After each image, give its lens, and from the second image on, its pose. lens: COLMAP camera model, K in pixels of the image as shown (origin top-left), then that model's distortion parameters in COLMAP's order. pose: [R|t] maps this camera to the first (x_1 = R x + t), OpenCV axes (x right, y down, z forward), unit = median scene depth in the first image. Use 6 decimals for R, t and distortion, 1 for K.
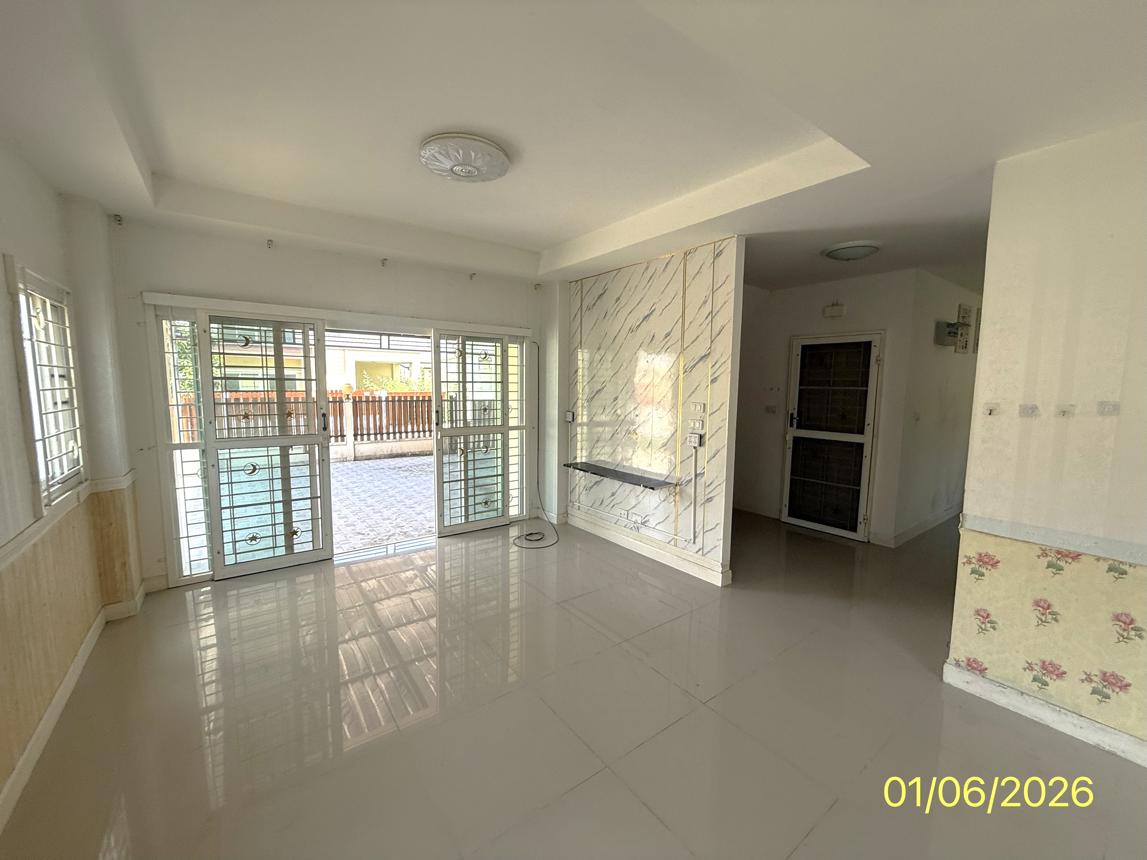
lens RADIAL K [[457.9, 0, 566.8], [0, 457.9, 429.8], [0, 0, 1]] dist [0.000557, 0.000235]
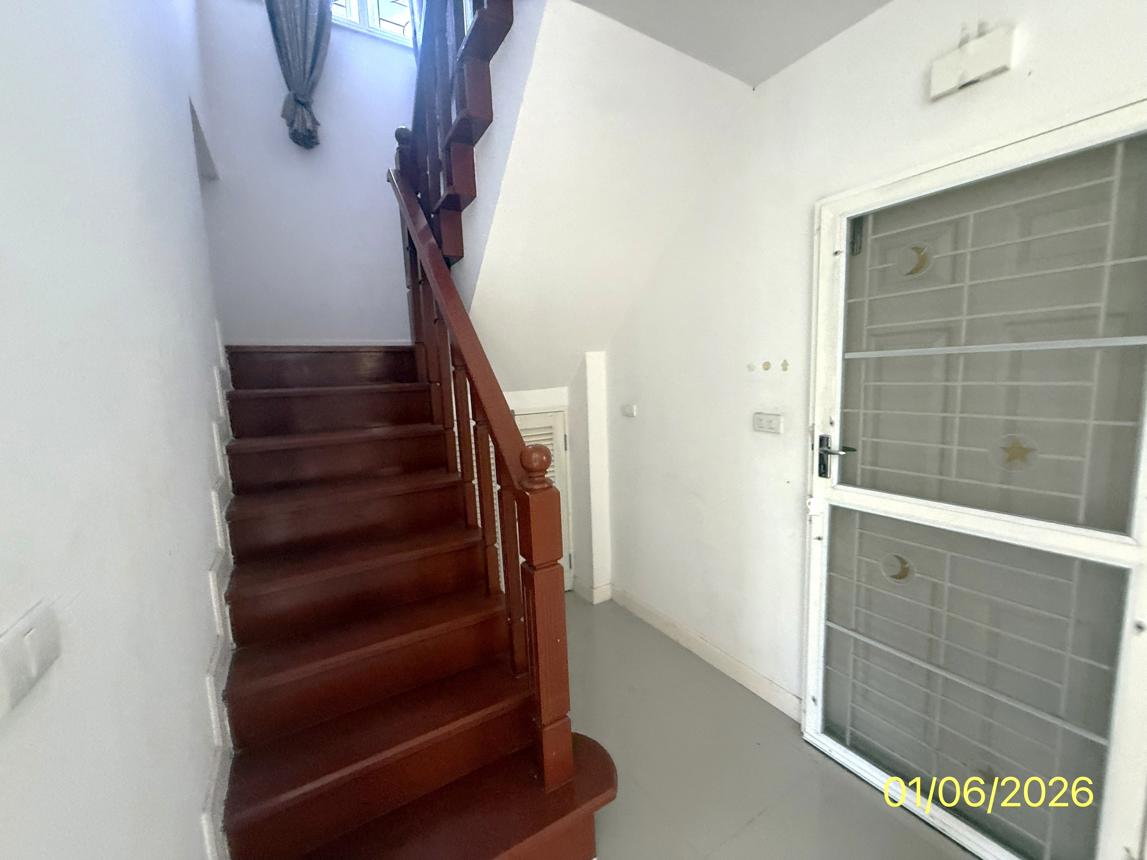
lens RADIAL K [[457.9, 0, 573.9], [0, 457.9, 431.8], [0, 0, 1]] dist [0.000557, 0.000235]
pose [[0.996496, -0.041000, -0.072906, 0.352536], [0.042700, 0.998848, 0.021917, -0.056453], [0.071924, -0.024953, 0.997098, 0.689421]]
